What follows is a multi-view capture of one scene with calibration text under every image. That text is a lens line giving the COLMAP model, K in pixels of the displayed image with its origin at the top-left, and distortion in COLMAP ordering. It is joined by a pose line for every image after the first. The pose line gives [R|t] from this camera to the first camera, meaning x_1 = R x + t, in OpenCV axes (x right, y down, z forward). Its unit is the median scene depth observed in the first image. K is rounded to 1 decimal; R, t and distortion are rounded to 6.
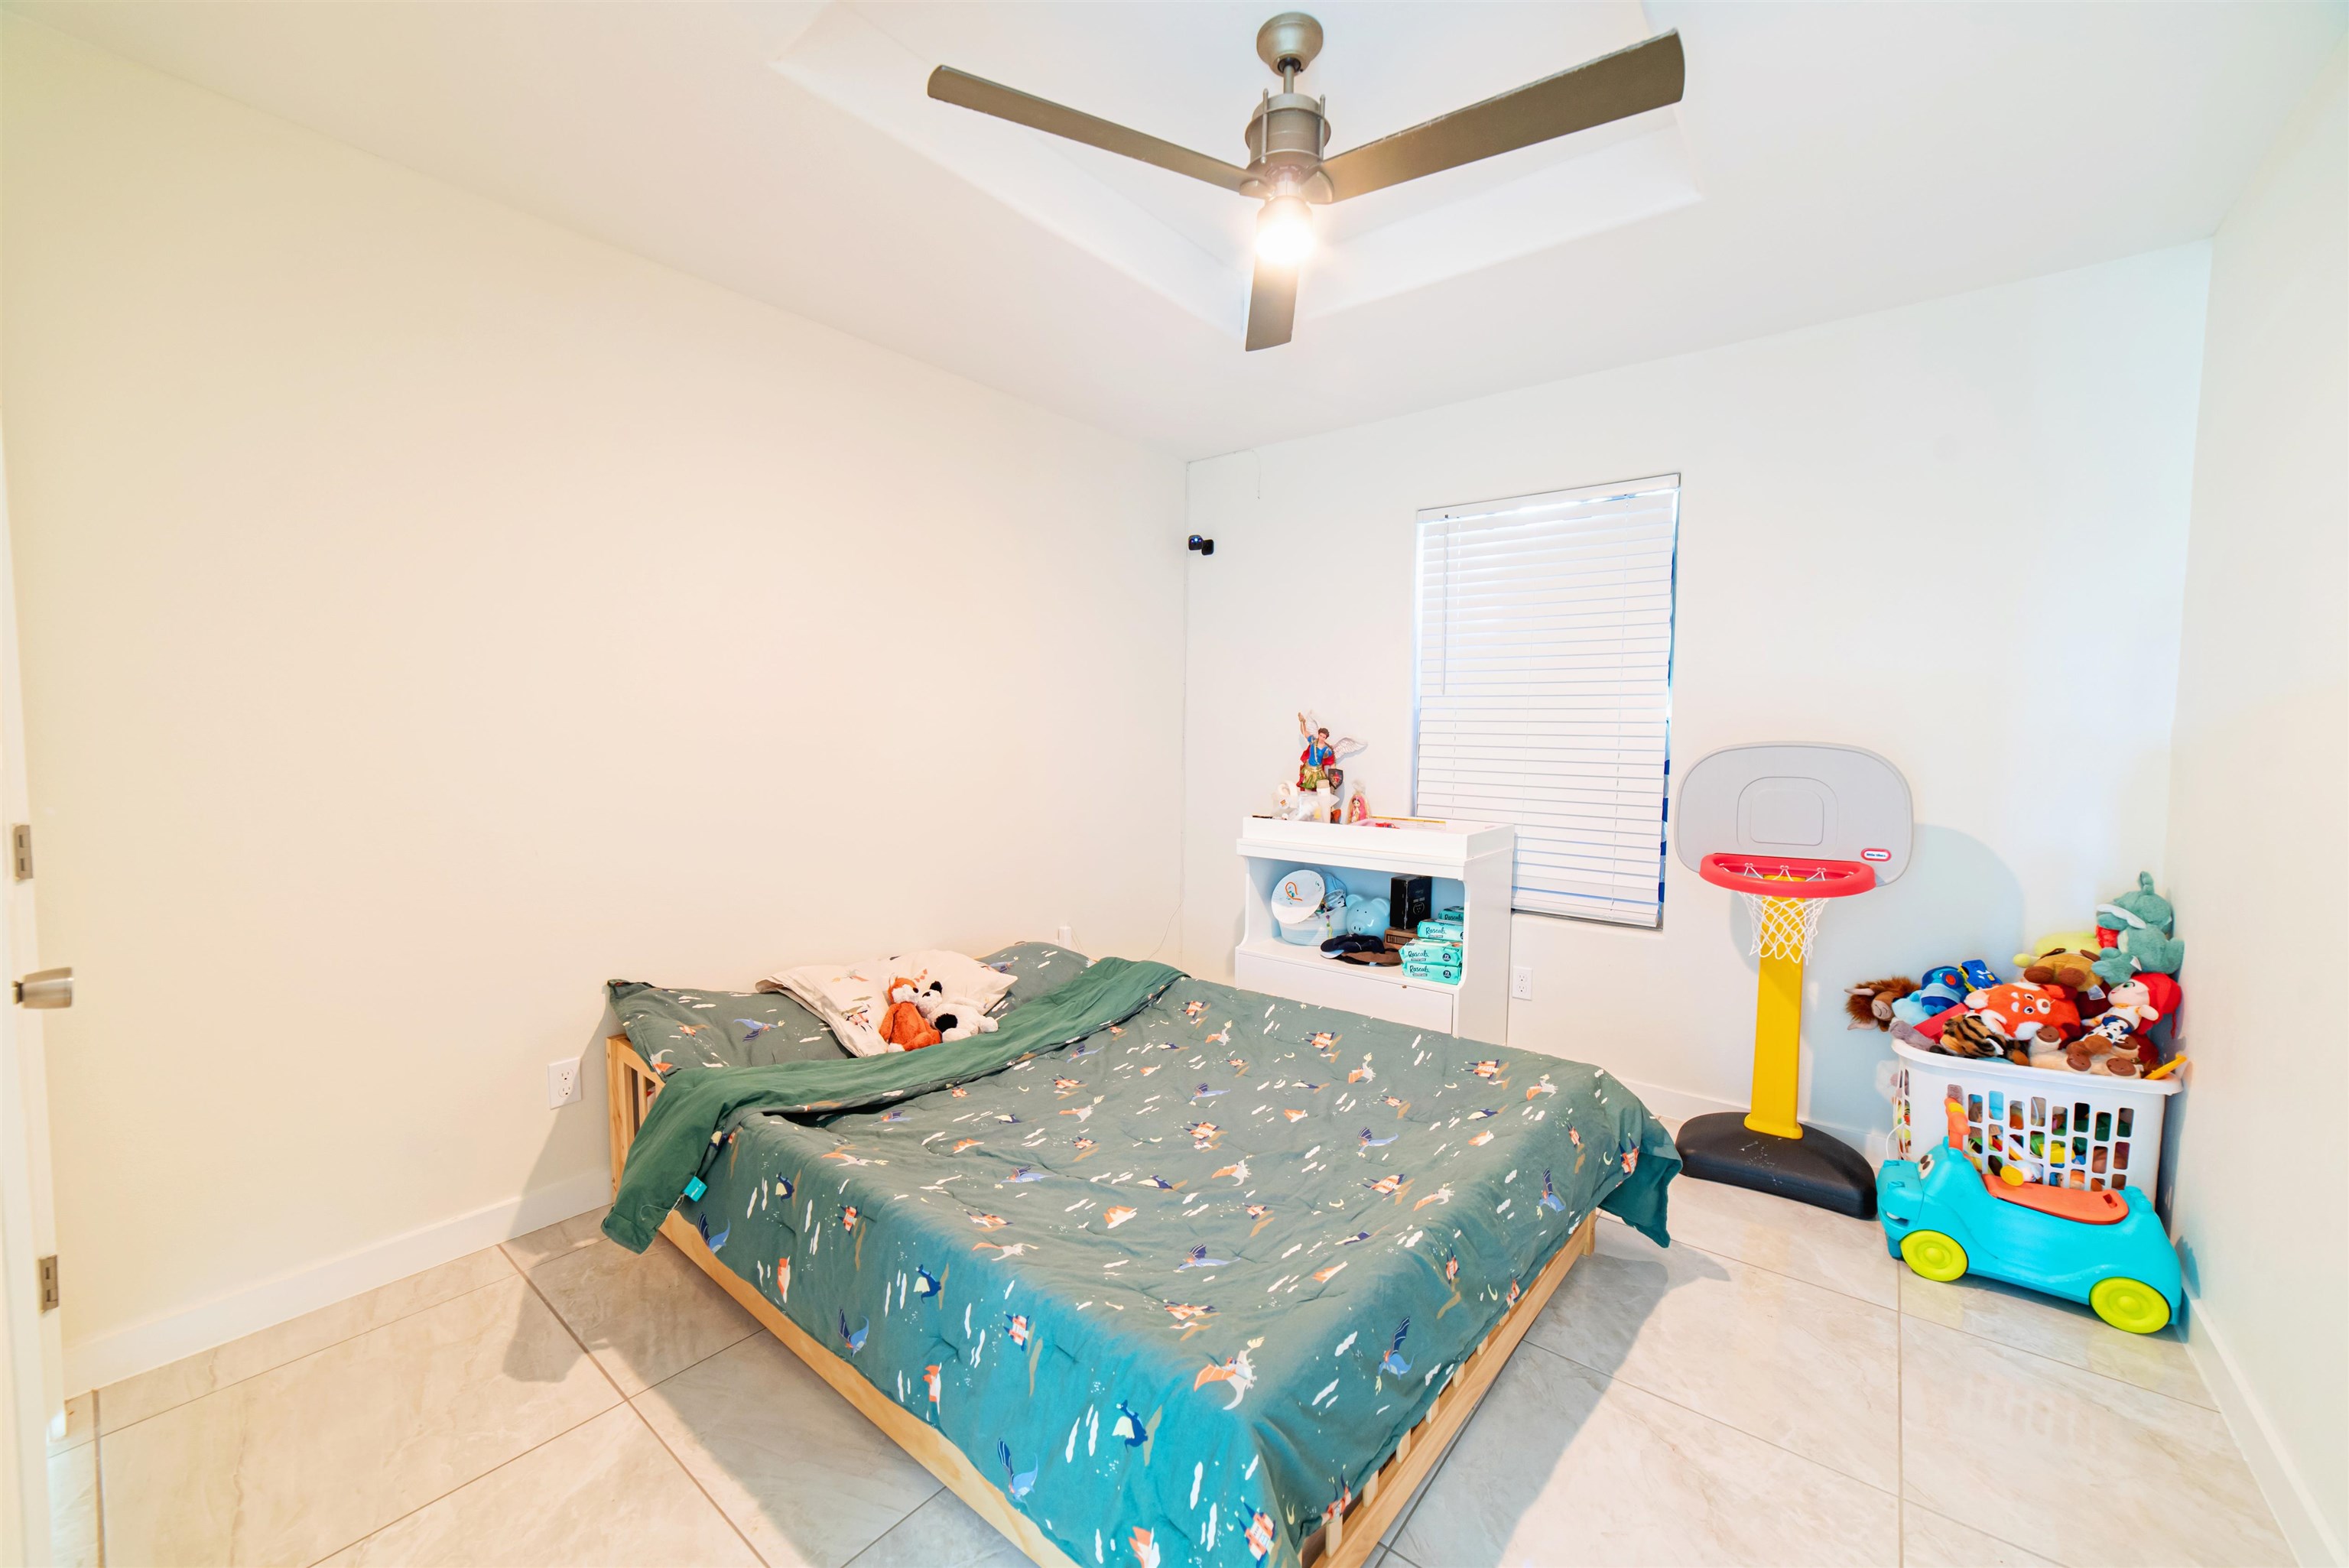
lens RADIAL K [[926.6, 0, 1162.4], [0, 926.6, 791.8], [0, 0, 1]] dist [-0.013073, 0.007931]
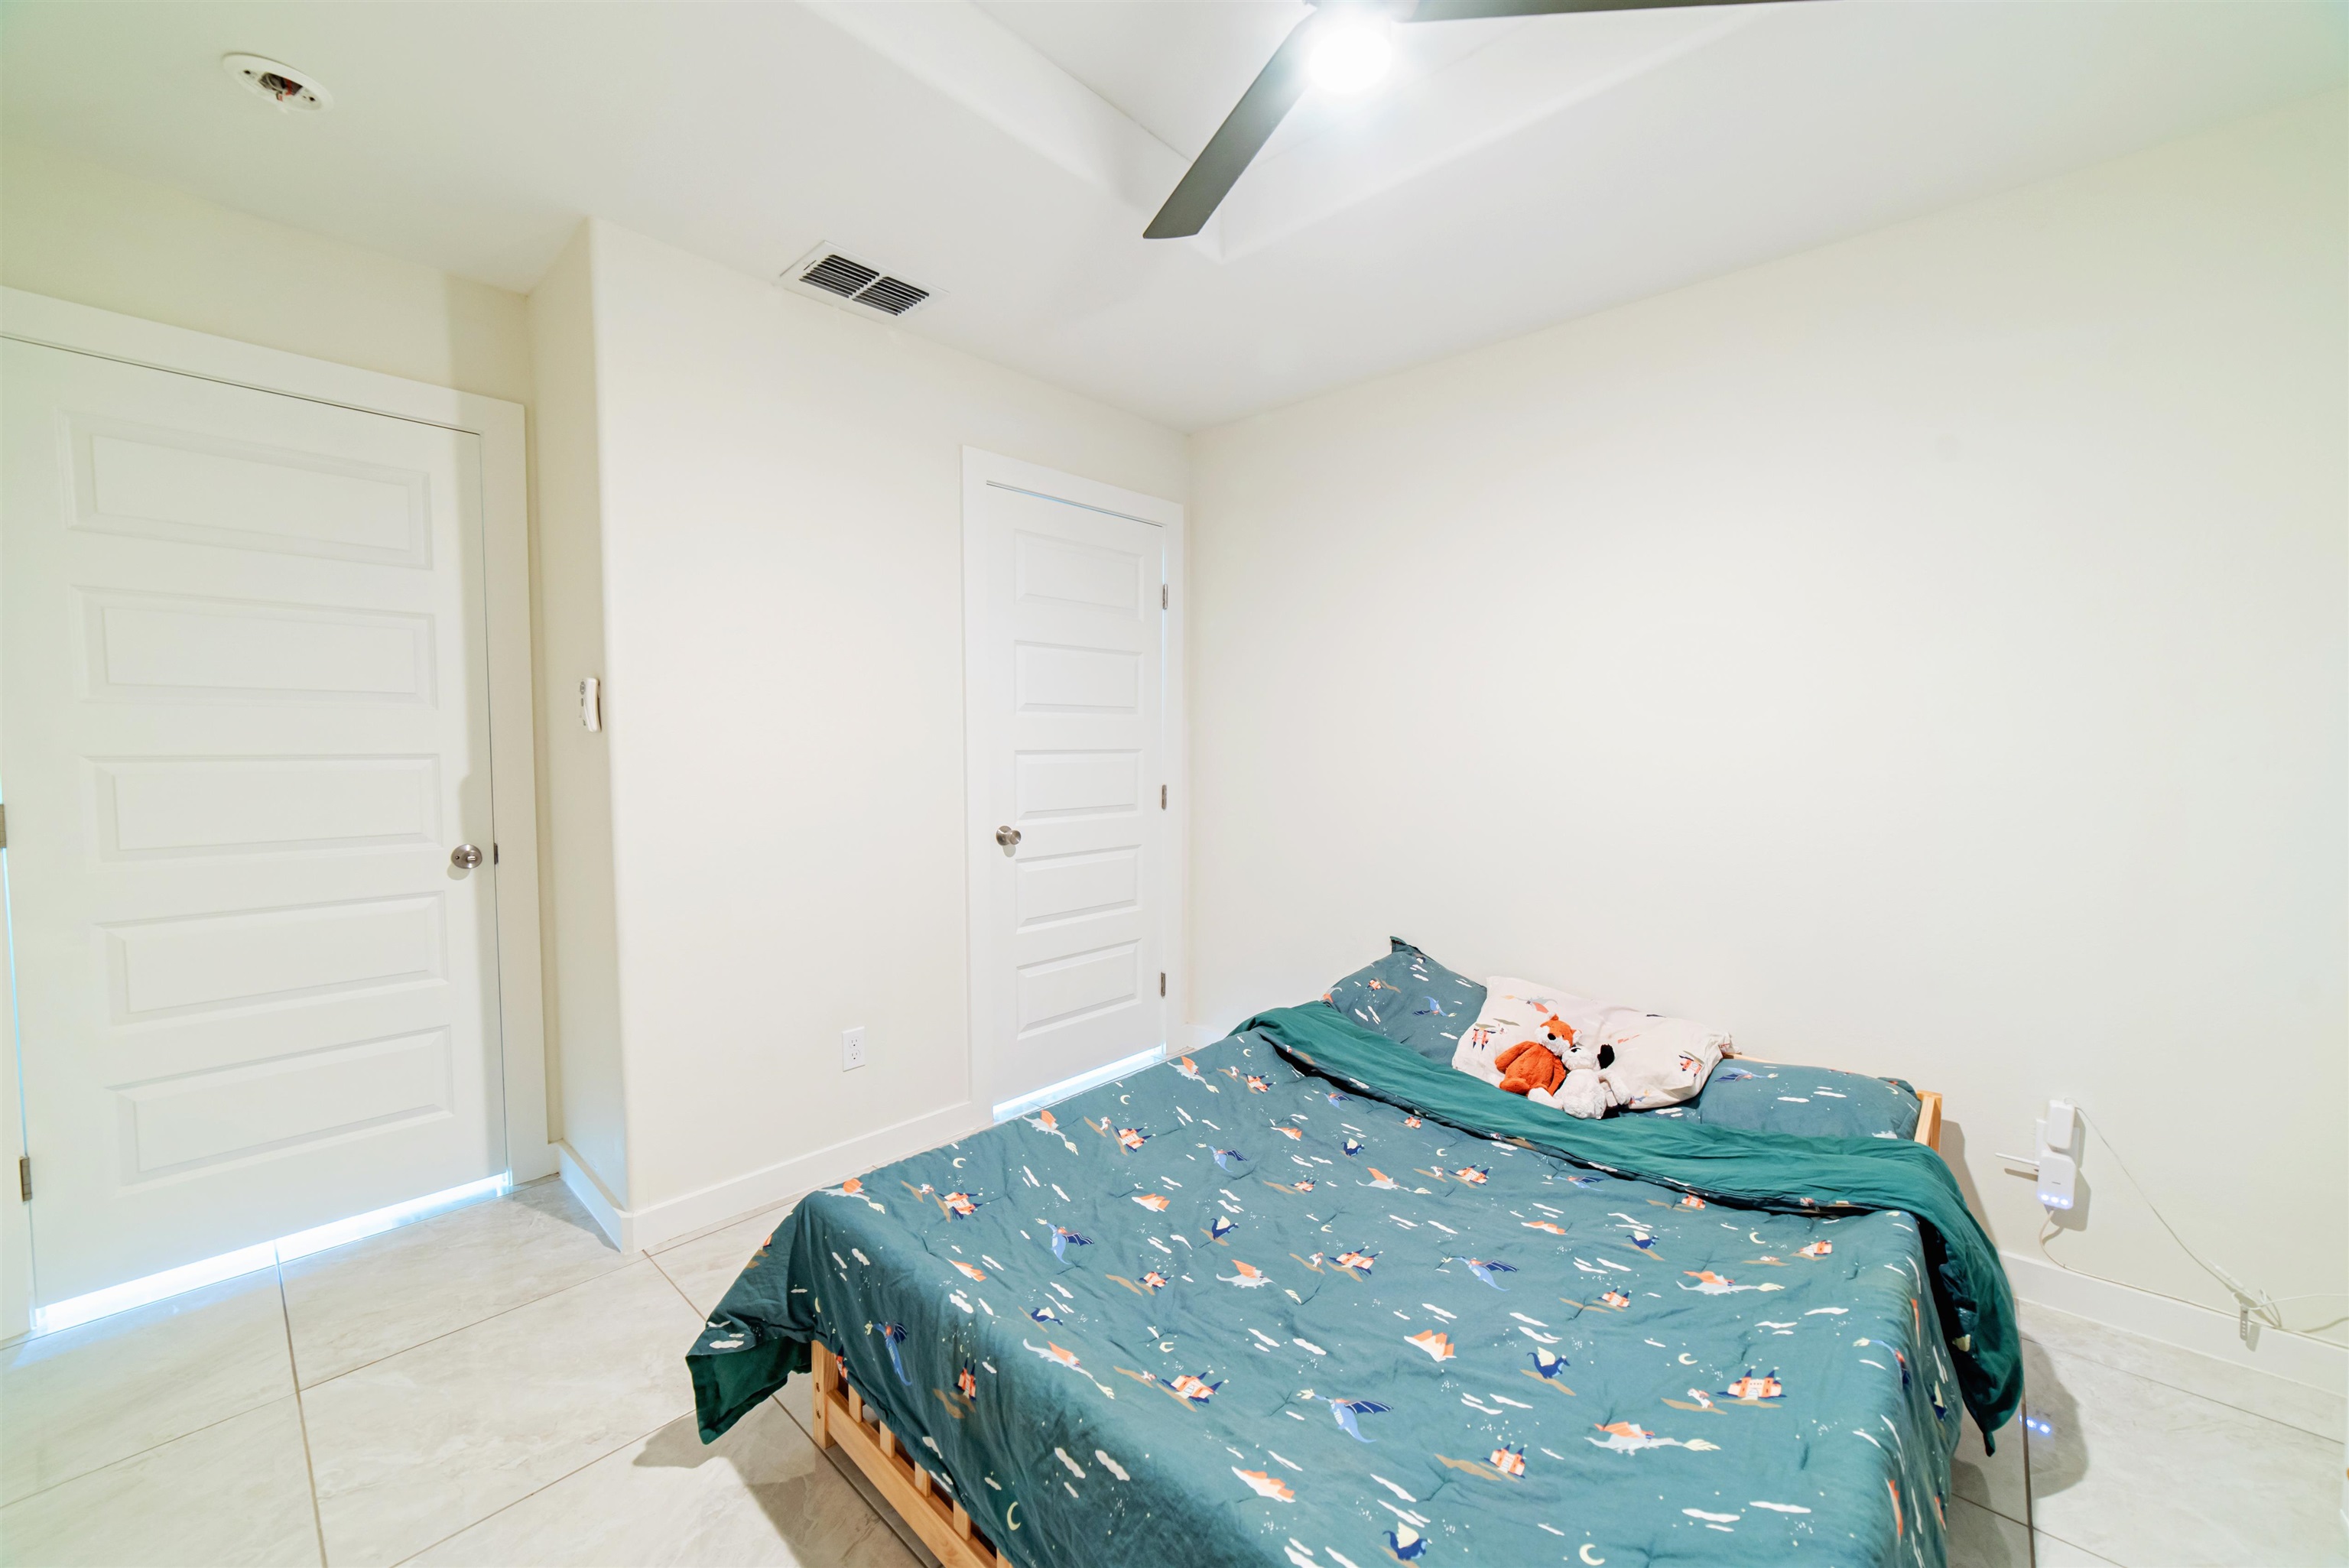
lens RADIAL K [[926.6, 0, 1162.4], [0, 926.6, 791.8], [0, 0, 1]] dist [-0.013073, 0.007931]
pose [[-0.086530, 0.048724, -0.995057, 0.729591], [-0.061751, 0.996620, 0.054170, -0.049230], [0.994334, 0.066133, -0.083229, 0.796154]]
